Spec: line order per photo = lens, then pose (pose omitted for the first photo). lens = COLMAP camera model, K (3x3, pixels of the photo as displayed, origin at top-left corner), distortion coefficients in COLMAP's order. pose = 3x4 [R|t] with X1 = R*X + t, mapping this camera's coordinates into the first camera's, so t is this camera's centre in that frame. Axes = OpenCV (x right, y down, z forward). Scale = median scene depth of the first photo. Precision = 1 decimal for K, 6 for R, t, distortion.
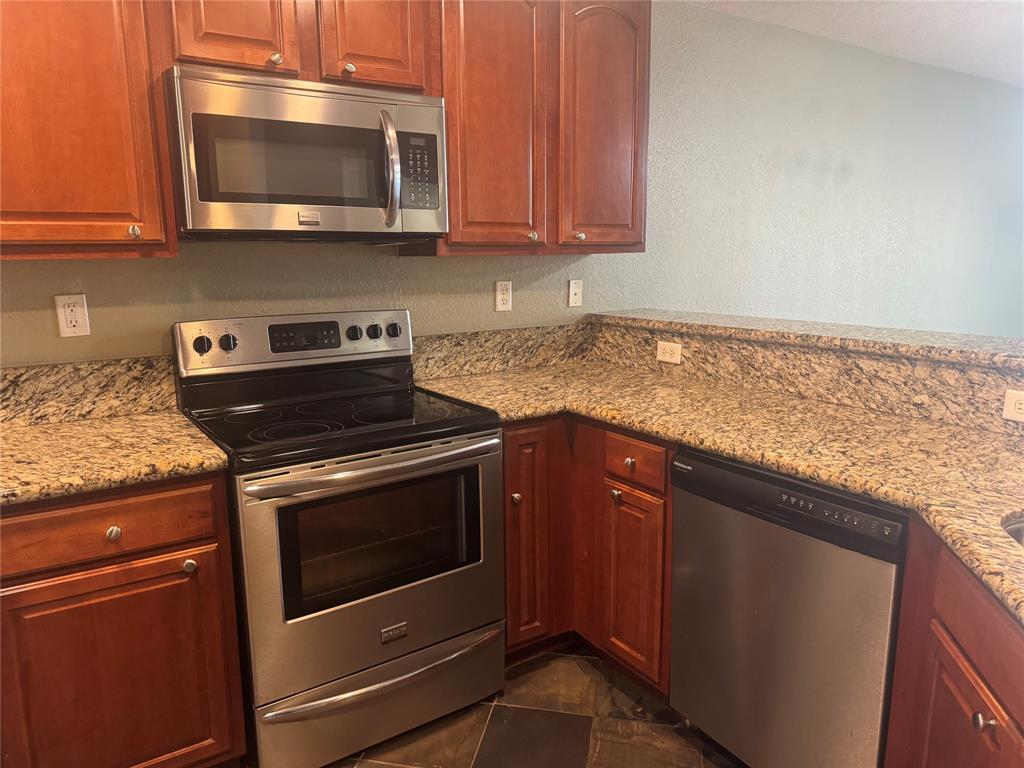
lens RADIAL K [[706.5, 0, 514.6], [0, 706.5, 391.5], [0, 0, 1]] dist [0.041674, -0.020847]
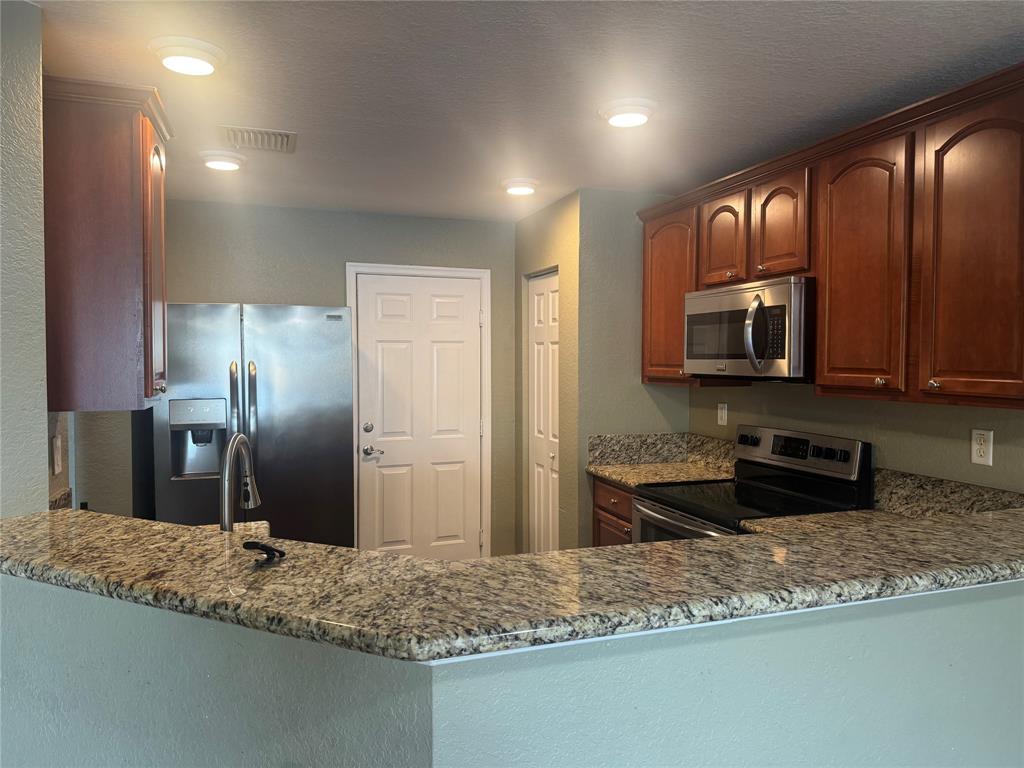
lens RADIAL K [[706.5, 0, 511.1], [0, 706.5, 380.4], [0, 0, 1]] dist [0.041674, -0.020847]
pose [[-0.246541, 0.044695, -0.968101, 1.268242], [-0.180899, 0.979257, 0.091279, -0.250935], [0.952099, 0.197632, -0.233342, 0.845512]]
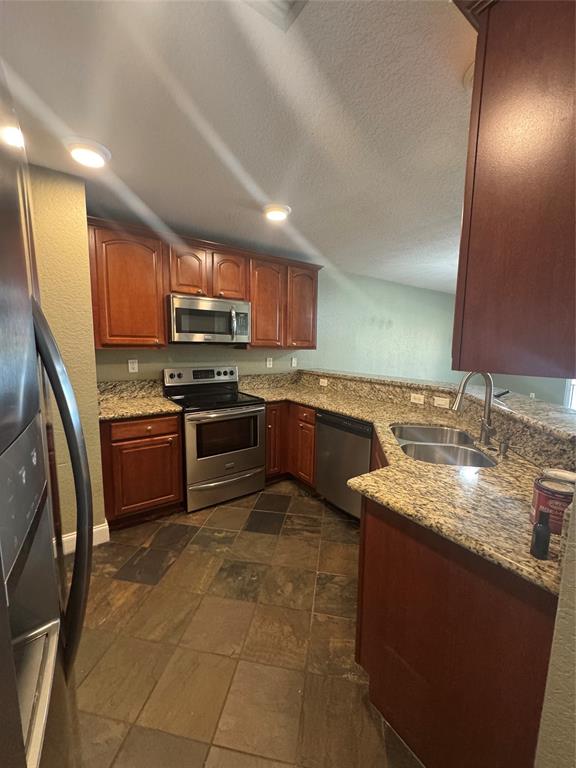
lens RADIAL K [[306.4, 0, 293.6], [0, 306.4, 385.2], [0, 0, 1]] dist [-0.003976, -0.000619]
pose [[0.999153, 0.021573, 0.035032, 0.057786], [-0.019392, 0.997922, -0.061444, 0.049232], [-0.036284, 0.060712, 0.997496, -0.380446]]
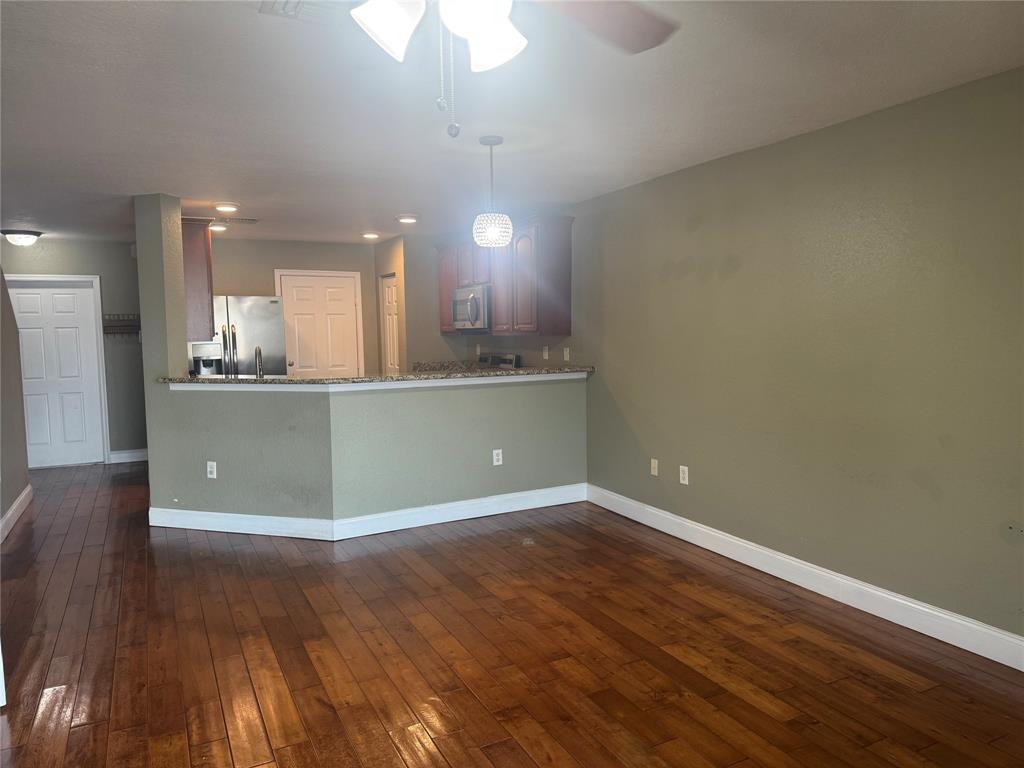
lens RADIAL K [[706.5, 0, 513.6], [0, 706.5, 386.4], [0, 0, 1]] dist [0.041674, -0.020847]
pose [[-0.102097, 0.096218, -0.990110, 2.924359], [-0.172244, 0.978568, 0.112857, -0.348398], [0.979749, 0.182063, -0.083336, 1.453925]]
